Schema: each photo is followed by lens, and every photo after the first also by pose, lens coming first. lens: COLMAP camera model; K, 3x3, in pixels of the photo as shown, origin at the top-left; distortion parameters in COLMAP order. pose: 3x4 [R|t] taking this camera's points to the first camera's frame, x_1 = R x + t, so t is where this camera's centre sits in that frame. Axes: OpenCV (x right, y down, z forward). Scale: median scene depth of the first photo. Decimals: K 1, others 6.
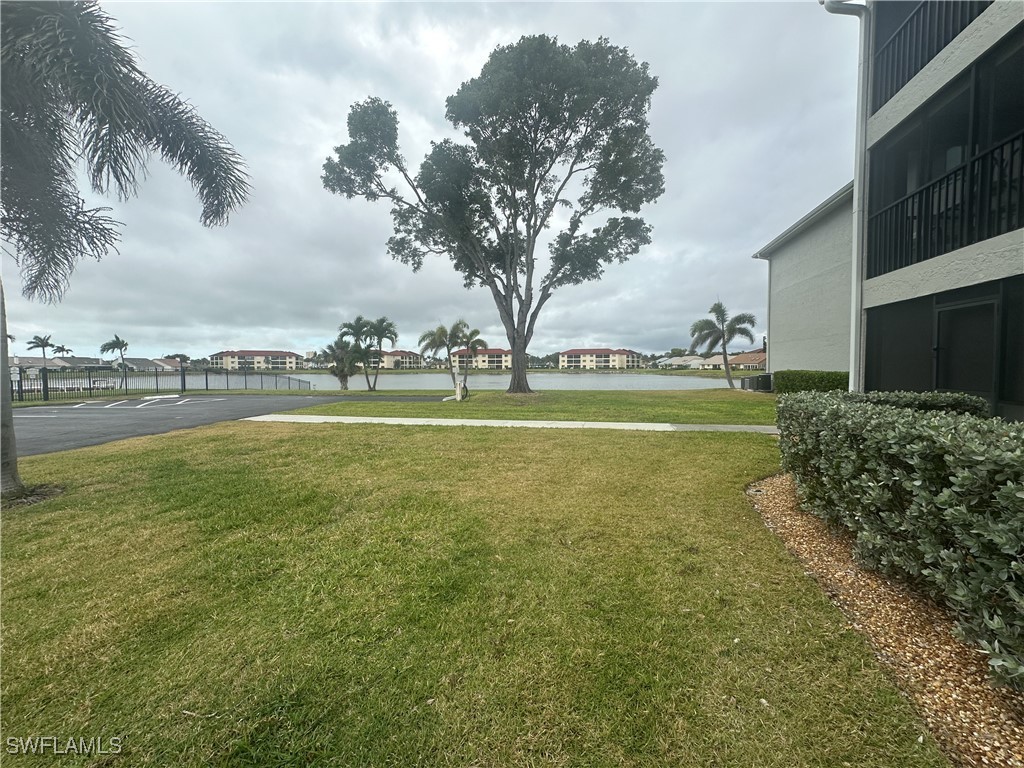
lens RADIAL K [[412.2, 0, 512.7], [0, 412.2, 385.5], [0, 0, 1]] dist [-0.003724, 0.000133]
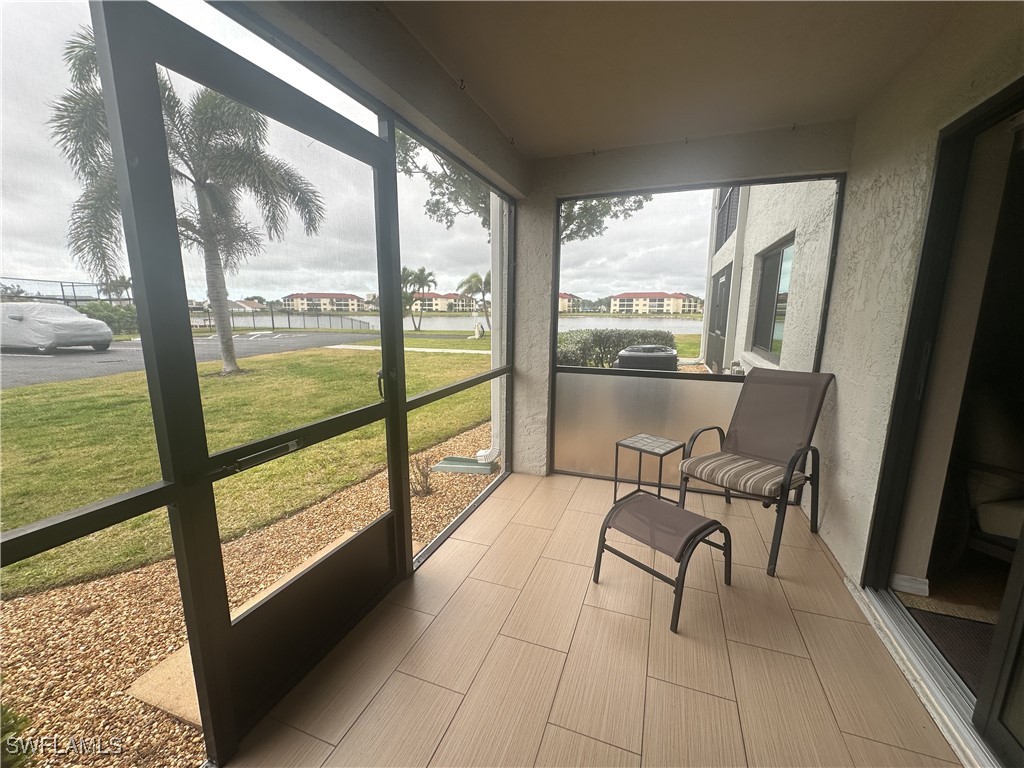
lens RADIAL K [[412.2, 0, 508.6], [0, 412.2, 387.7], [0, 0, 1]] dist [-0.003724, 0.000133]
pose [[0.990354, 0.033910, -0.134343, 0.091264], [-0.014718, 0.989849, 0.141355, 0.004153], [0.137773, -0.138015, 0.980801, -0.169050]]
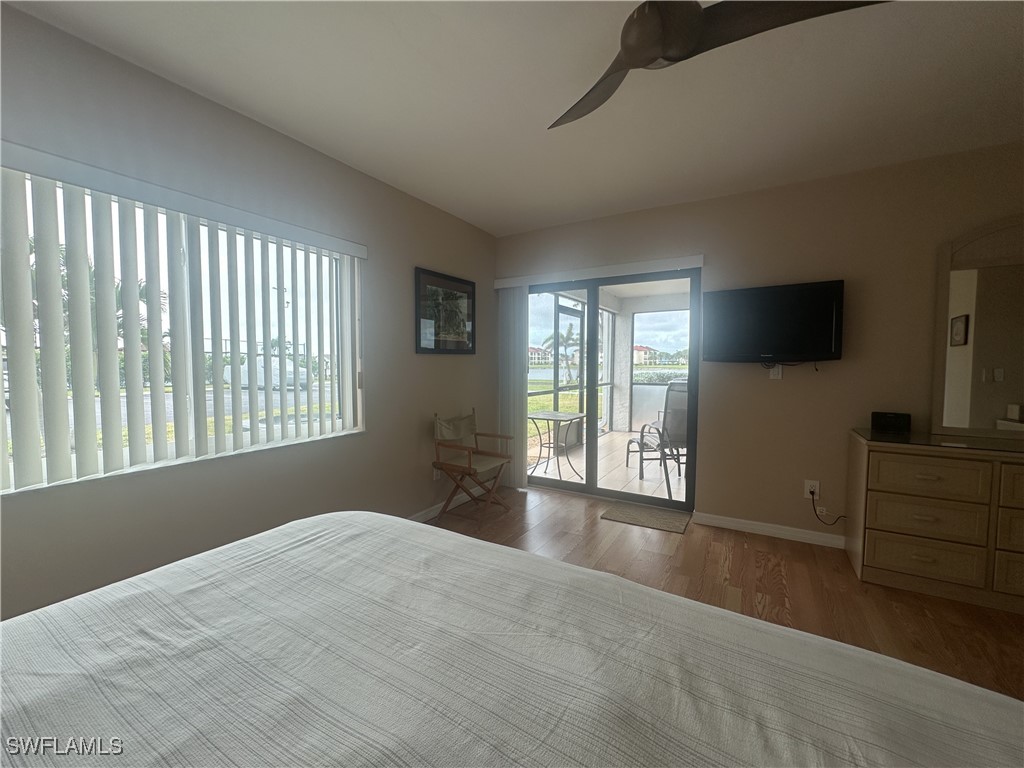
lens RADIAL K [[412.2, 0, 514.7], [0, 412.2, 386.6], [0, 0, 1]] dist [-0.003724, 0.000133]
pose [[0.954629, 0.020834, -0.297068, 0.095219], [-0.016982, 0.999735, 0.015541, 0.015542], [0.297313, -0.009791, 0.954730, -0.337627]]
